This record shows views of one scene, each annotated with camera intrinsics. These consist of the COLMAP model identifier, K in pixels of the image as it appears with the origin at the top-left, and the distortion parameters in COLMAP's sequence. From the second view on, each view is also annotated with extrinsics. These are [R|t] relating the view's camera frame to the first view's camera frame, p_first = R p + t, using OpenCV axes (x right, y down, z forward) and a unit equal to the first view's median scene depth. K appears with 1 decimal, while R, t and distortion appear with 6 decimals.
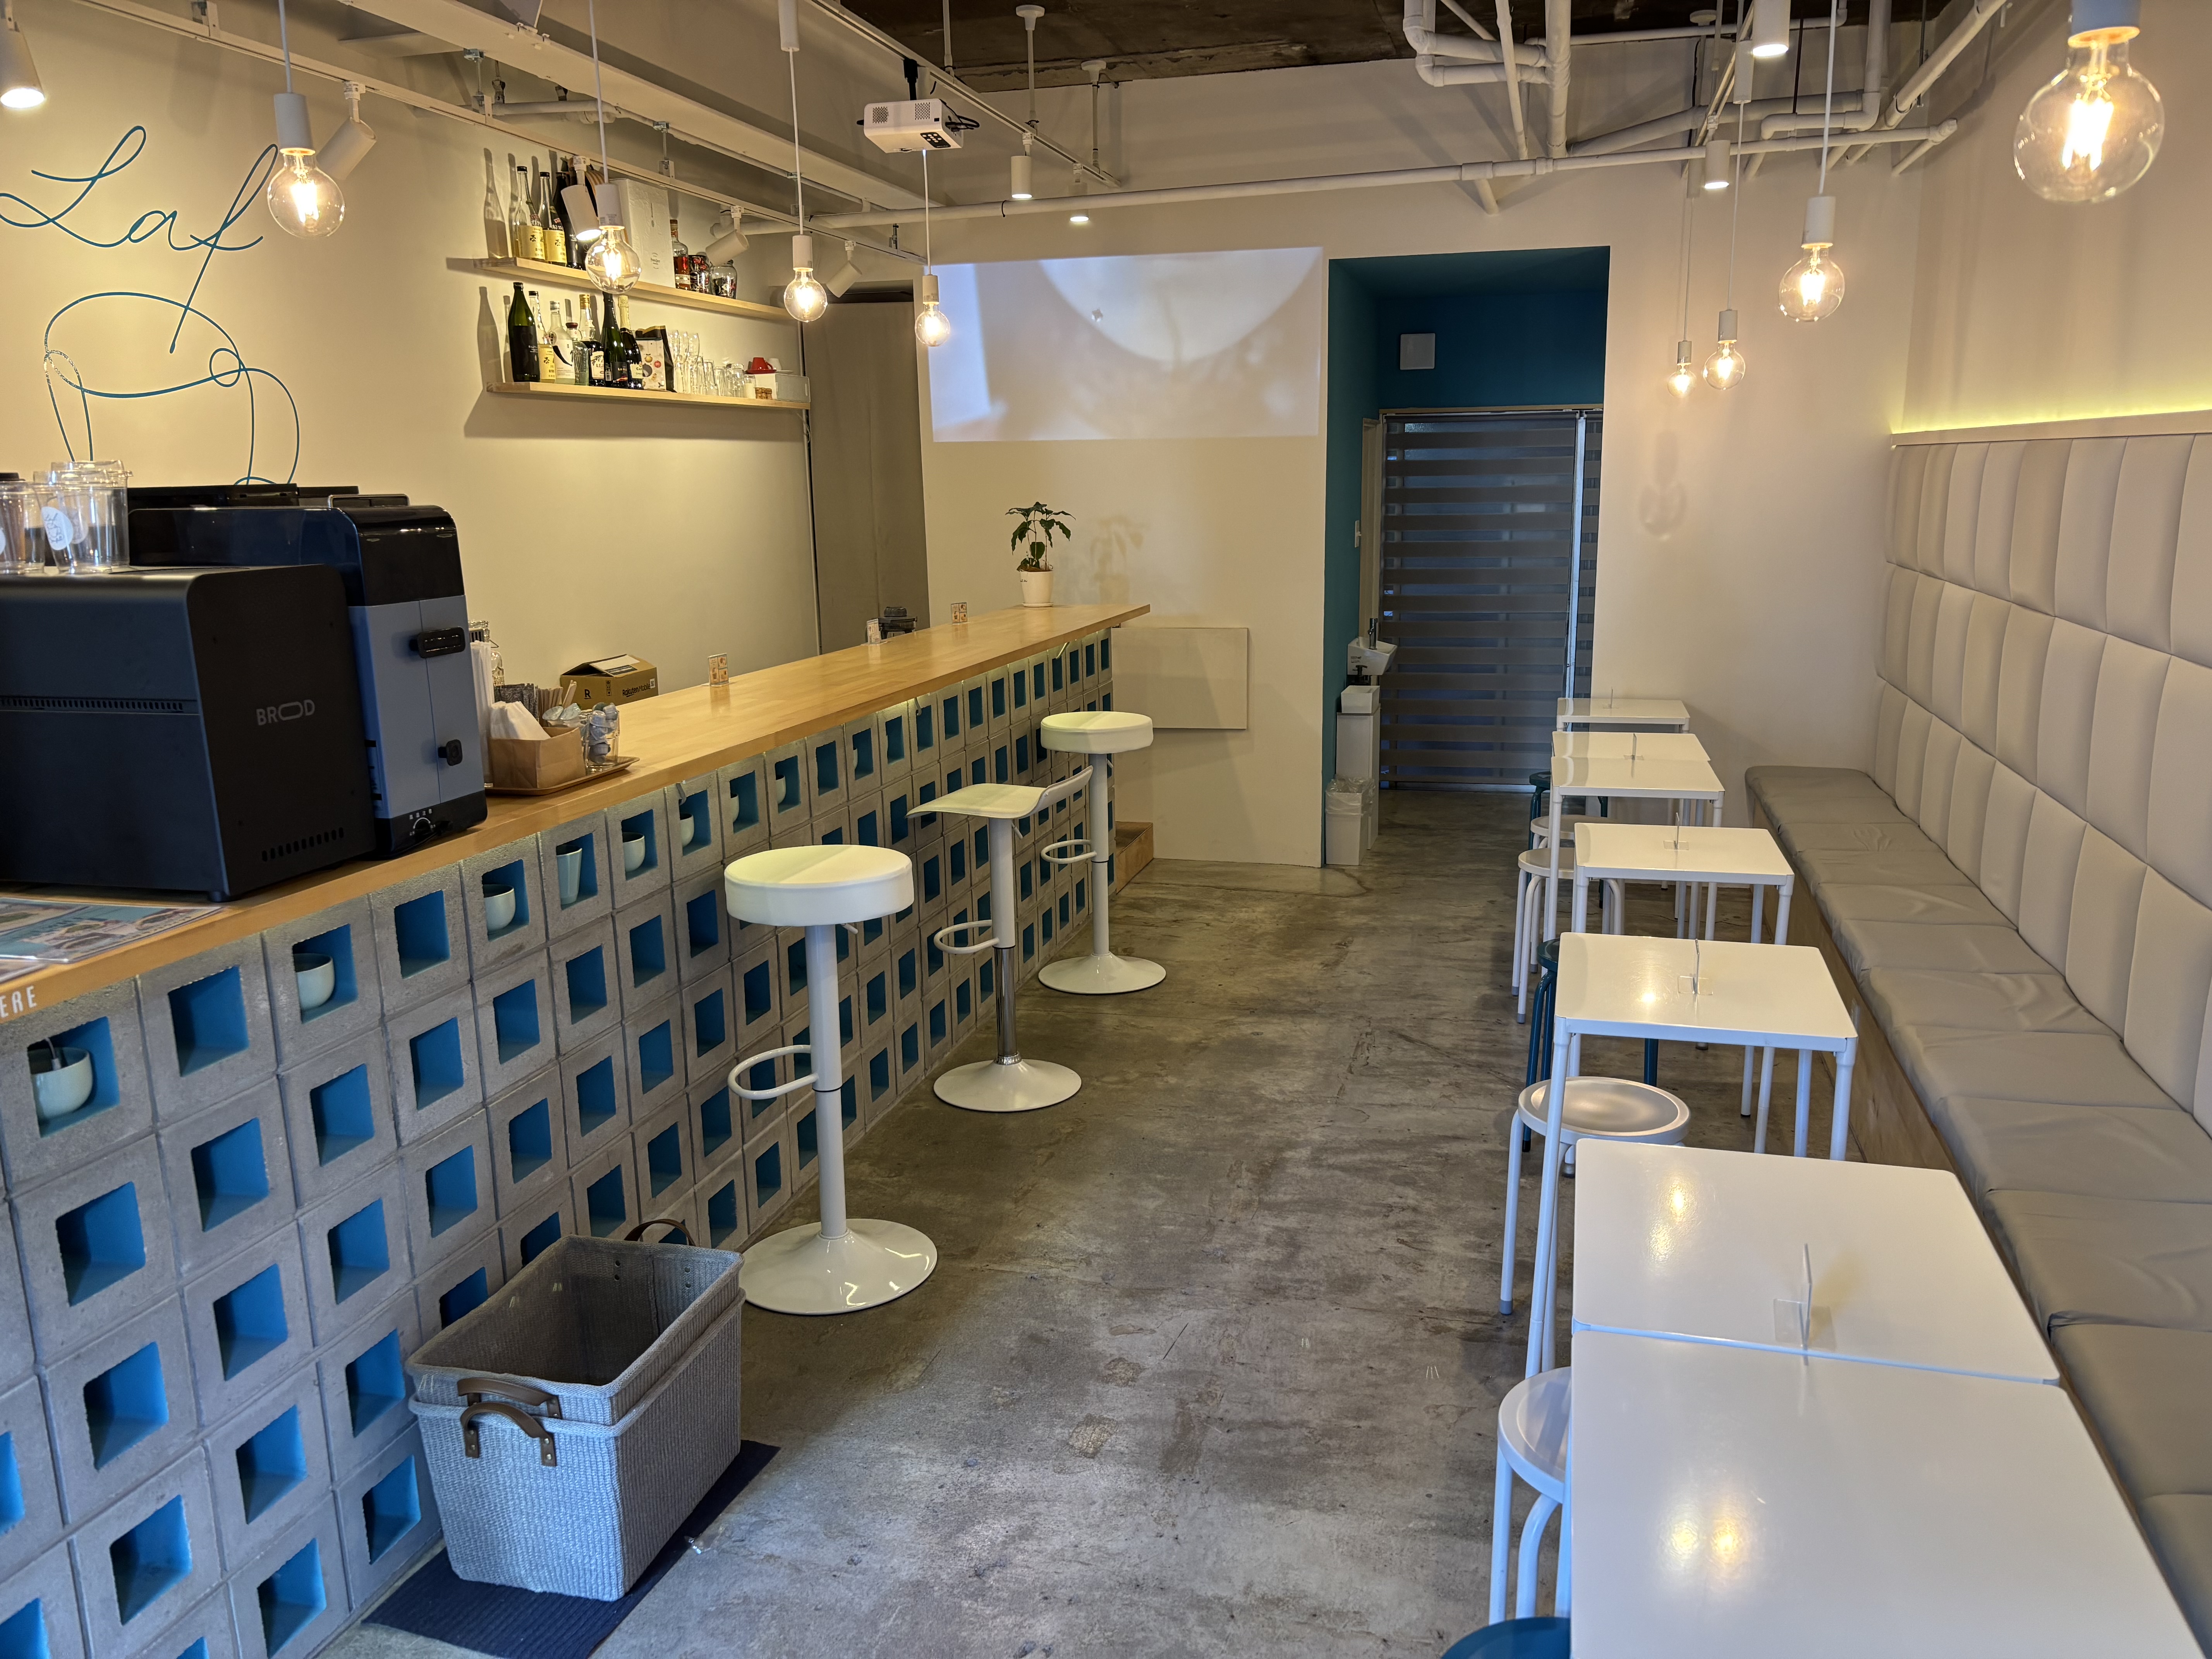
lens RADIAL K [[1651.7, 0, 1106.0], [0, 1651.7, 829.5], [0, 0, 1]] dist [0.006191, 0.001270]
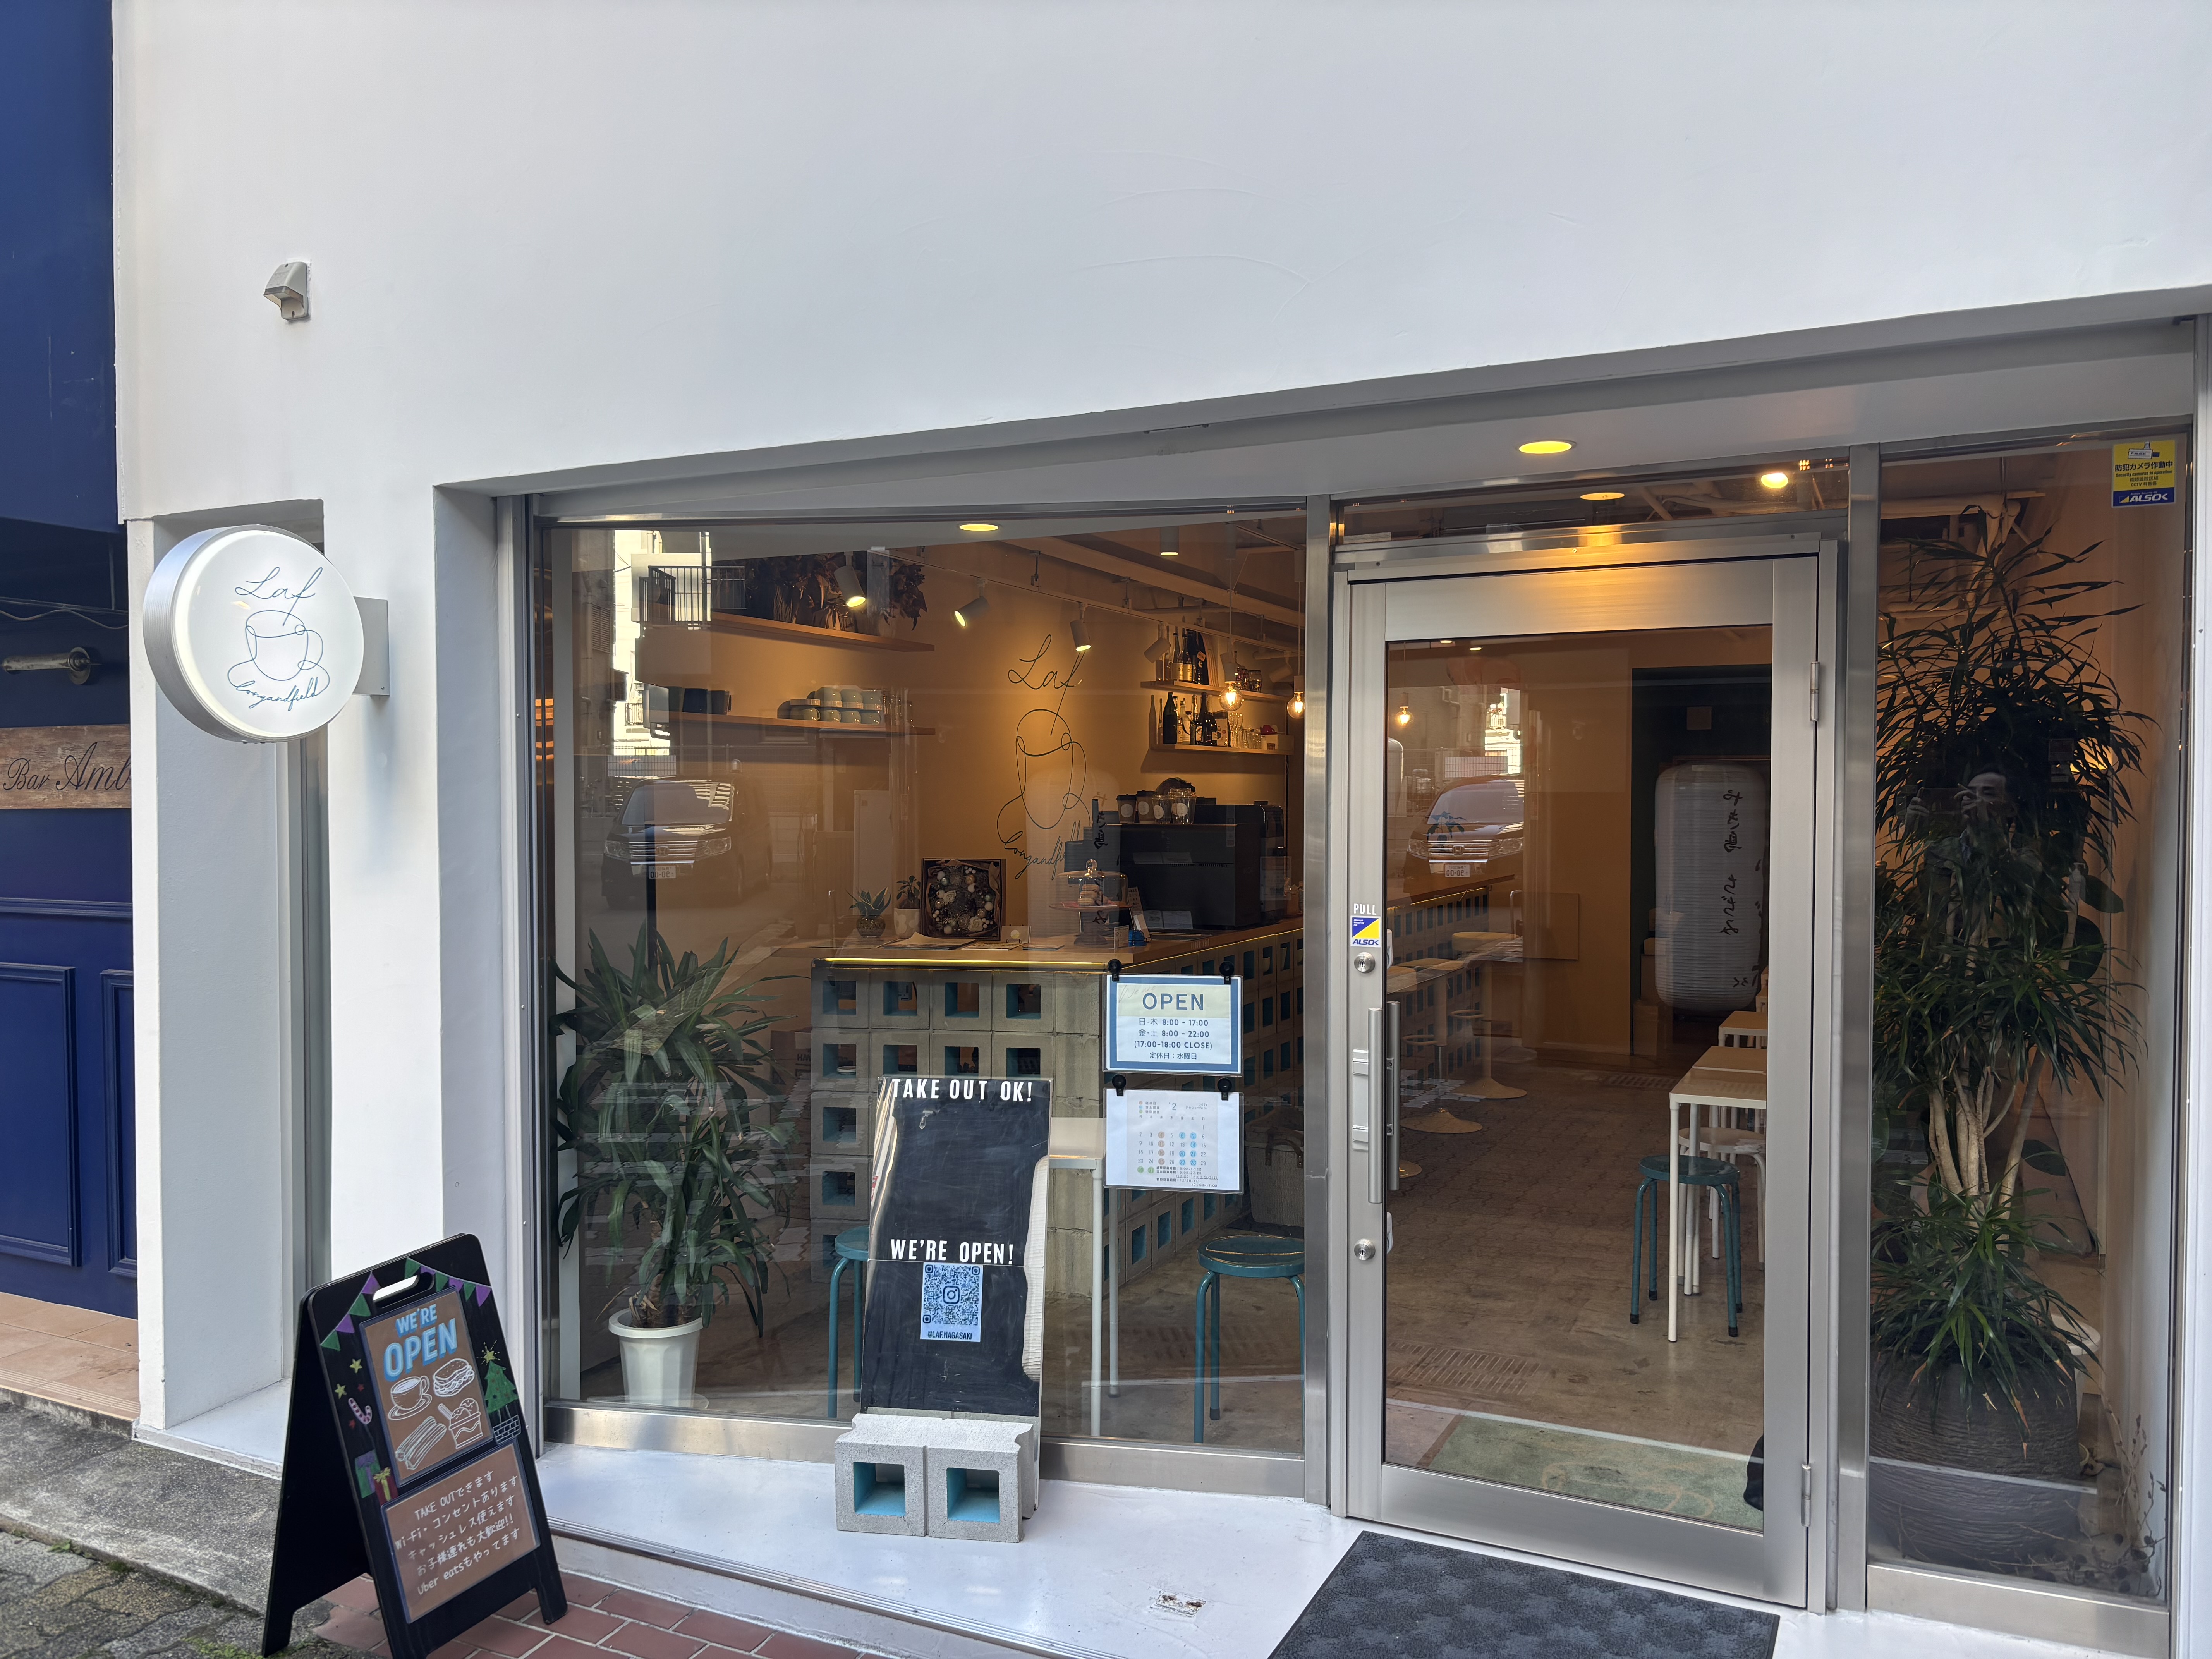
lens RADIAL K [[1651.7, 0, 1106.0], [0, 1651.7, 829.5], [0, 0, 1]] dist [0.006191, 0.001270]
pose [[0.981383, 0.010558, -0.191772, -0.067920], [-0.047439, 0.980876, -0.188765, 0.172928], [0.186112, 0.194348, 0.963115, -0.763908]]
